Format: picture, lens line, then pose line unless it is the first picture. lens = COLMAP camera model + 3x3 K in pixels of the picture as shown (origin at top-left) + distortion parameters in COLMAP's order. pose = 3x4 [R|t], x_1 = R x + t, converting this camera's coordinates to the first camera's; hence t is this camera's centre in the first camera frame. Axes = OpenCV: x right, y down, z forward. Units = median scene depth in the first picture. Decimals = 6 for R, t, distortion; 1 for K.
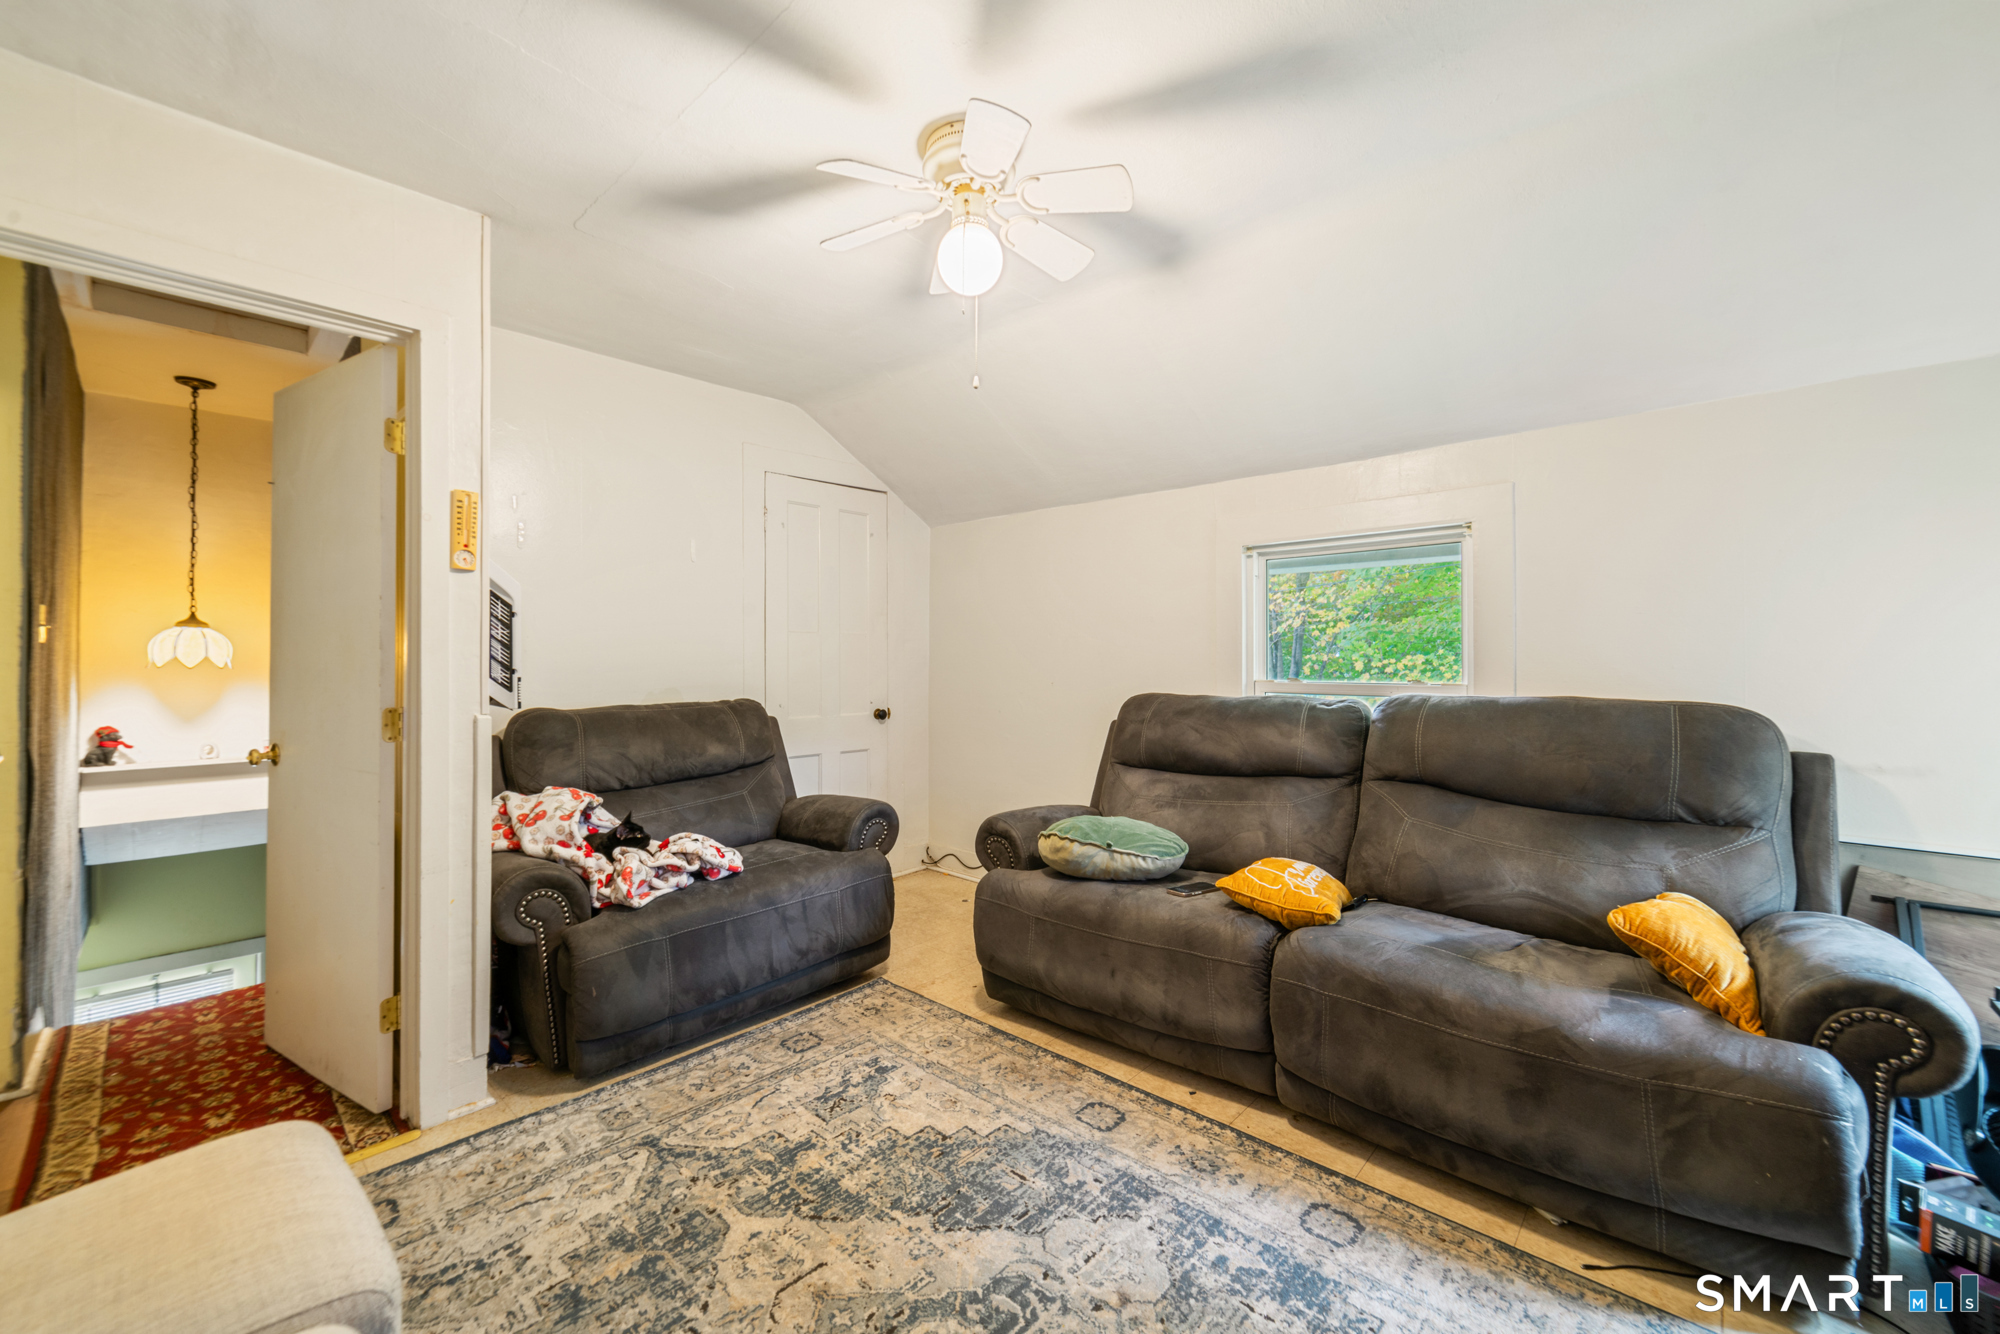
lens RADIAL K [[786.5, 0, 1005.9], [0, 786.5, 667.4], [0, 0, 1]] dist [-0.002852, 0.003371]
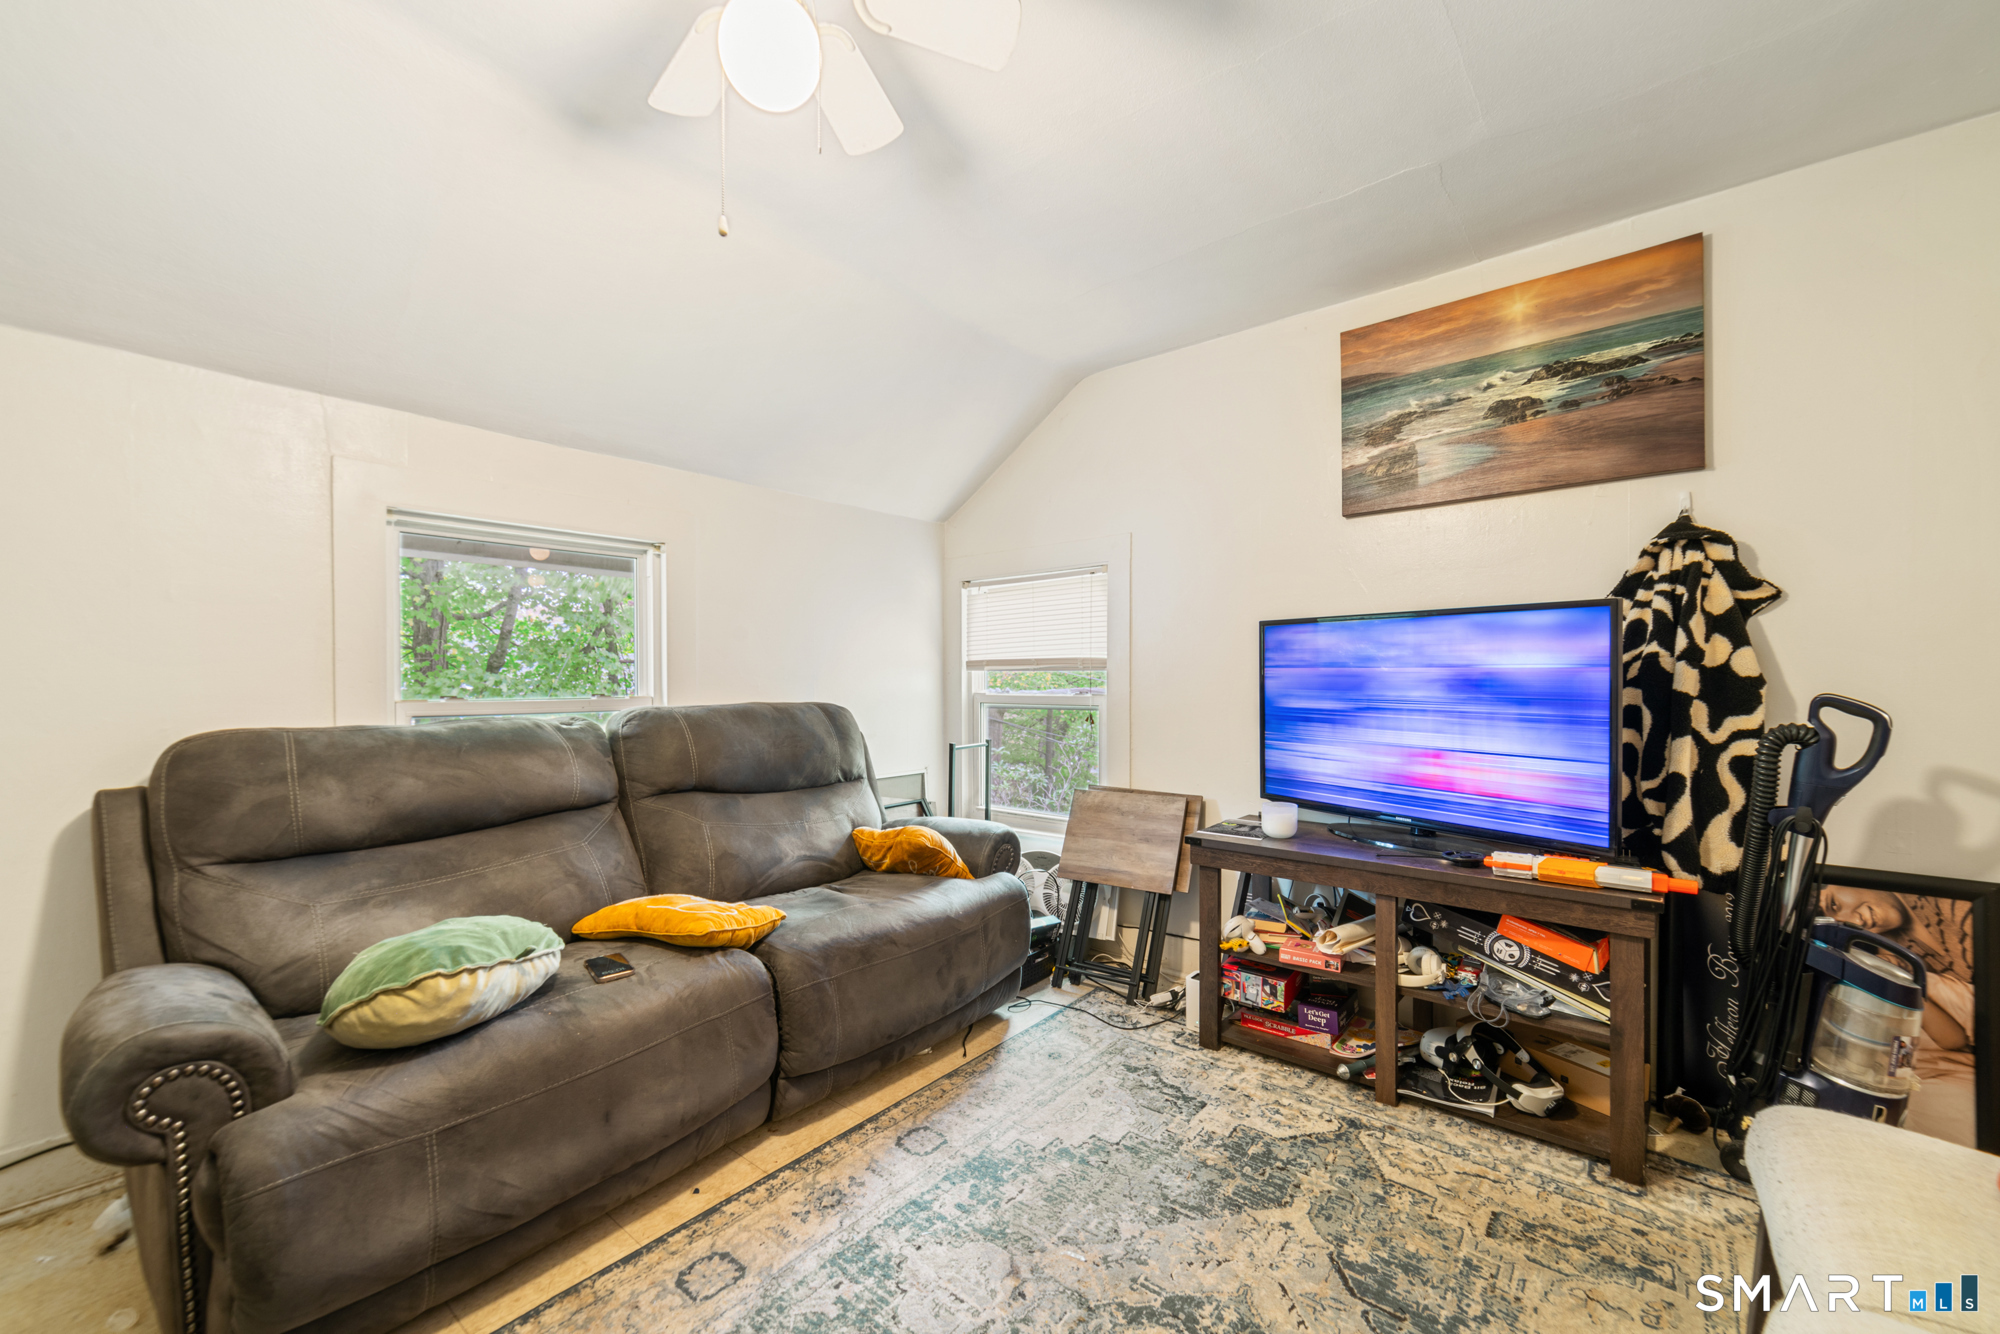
lens RADIAL K [[786.5, 0, 1005.9], [0, 786.5, 667.4], [0, 0, 1]] dist [-0.002852, 0.003371]
pose [[-0.041860, 0.010621, 0.999067, -0.667230], [0.008560, 0.999911, -0.010272, -0.004528], [-0.999087, 0.008122, -0.041947, 0.757503]]
